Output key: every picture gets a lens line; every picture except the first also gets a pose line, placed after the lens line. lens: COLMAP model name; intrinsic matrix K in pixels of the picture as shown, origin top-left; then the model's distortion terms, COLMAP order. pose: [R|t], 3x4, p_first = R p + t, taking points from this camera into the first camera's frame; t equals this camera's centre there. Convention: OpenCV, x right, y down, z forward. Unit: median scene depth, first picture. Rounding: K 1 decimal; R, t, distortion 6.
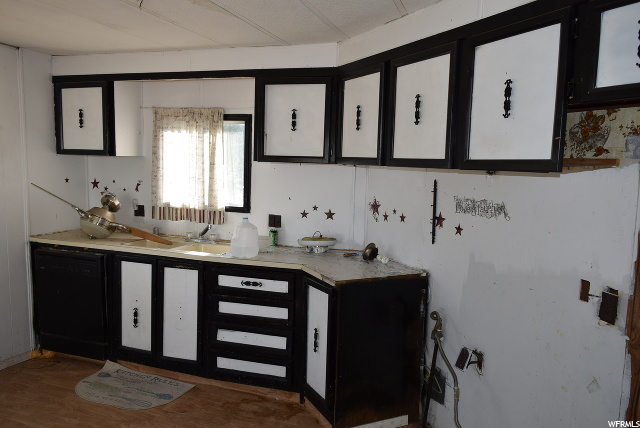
lens RADIAL K [[499.1, 0, 320.0], [0, 499.1, 214.0], [0, 0, 1]] dist [-0.005755, 0.000416]
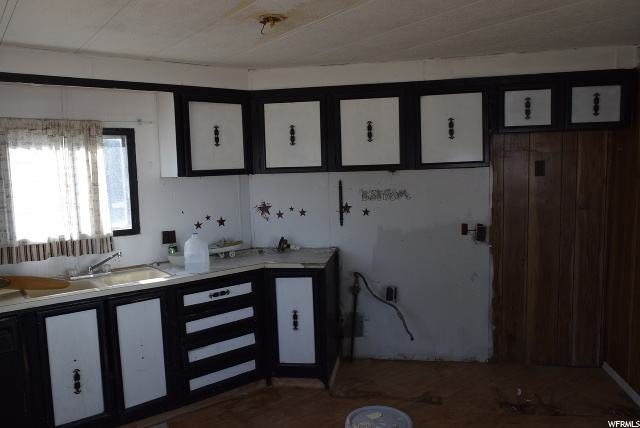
lens RADIAL K [[499.1, 0, 320.0], [0, 499.1, 214.0], [0, 0, 1]] dist [-0.005755, 0.000416]
pose [[0.566746, -0.126843, 0.814070, -0.734217], [0.135432, 0.988980, 0.059810, -0.050773], [-0.812685, 0.076354, 0.577679, 0.192151]]
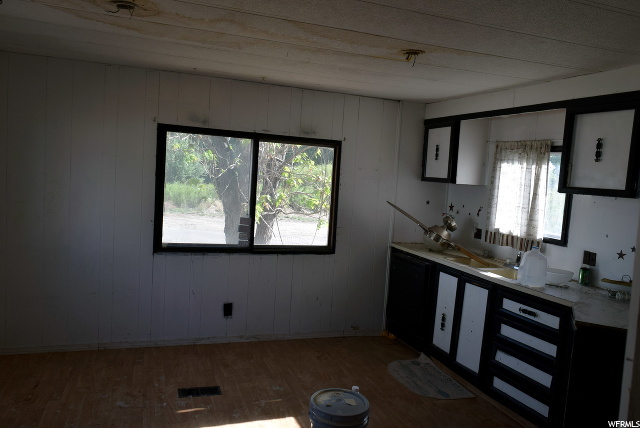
lens RADIAL K [[499.1, 0, 320.0], [0, 499.1, 214.0], [0, 0, 1]] dist [-0.005755, 0.000416]
pose [[0.623229, 0.077539, -0.778186, 0.319718], [-0.133549, 0.991008, -0.008211, 0.006880], [0.770552, 0.109043, 0.627980, 0.024382]]
